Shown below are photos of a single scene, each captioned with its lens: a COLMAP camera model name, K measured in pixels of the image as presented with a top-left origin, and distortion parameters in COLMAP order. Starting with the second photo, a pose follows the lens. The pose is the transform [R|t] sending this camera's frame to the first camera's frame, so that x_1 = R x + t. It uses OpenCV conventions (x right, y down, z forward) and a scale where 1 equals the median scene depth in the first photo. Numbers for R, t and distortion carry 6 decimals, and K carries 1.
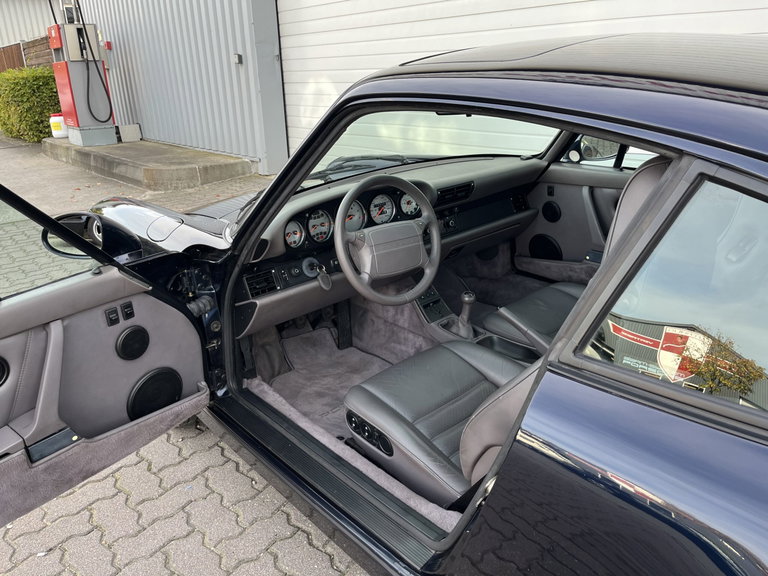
lens RADIAL K [[578.9, 0, 382.3], [0, 578.9, 296.5], [0, 0, 1]] dist [0.068816, -0.104922]
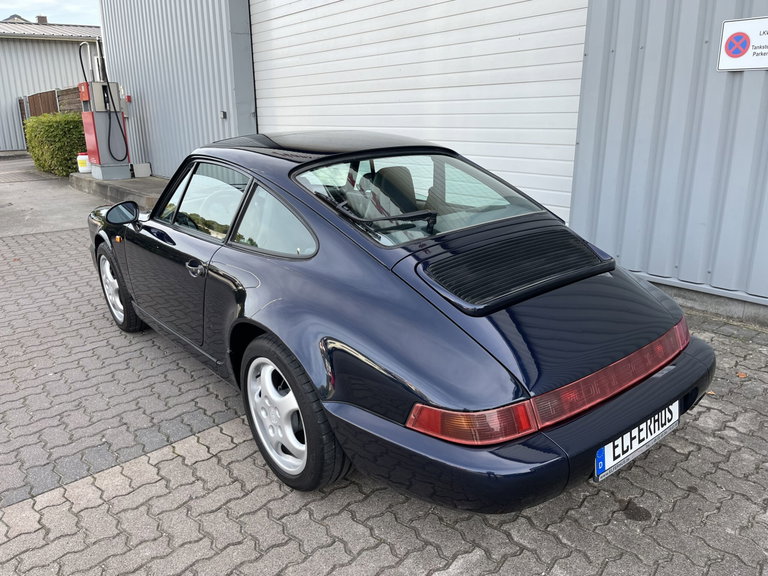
lens RADIAL K [[591.0, 0, 381.4], [0, 591.0, 292.9], [0, 0, 1]] dist [0.055065, -0.066104]
pose [[0.999031, 0.024870, -0.036322, 0.153656], [-0.027591, 0.996693, -0.076428, 0.072572], [0.034301, 0.077357, 0.996413, -0.256052]]
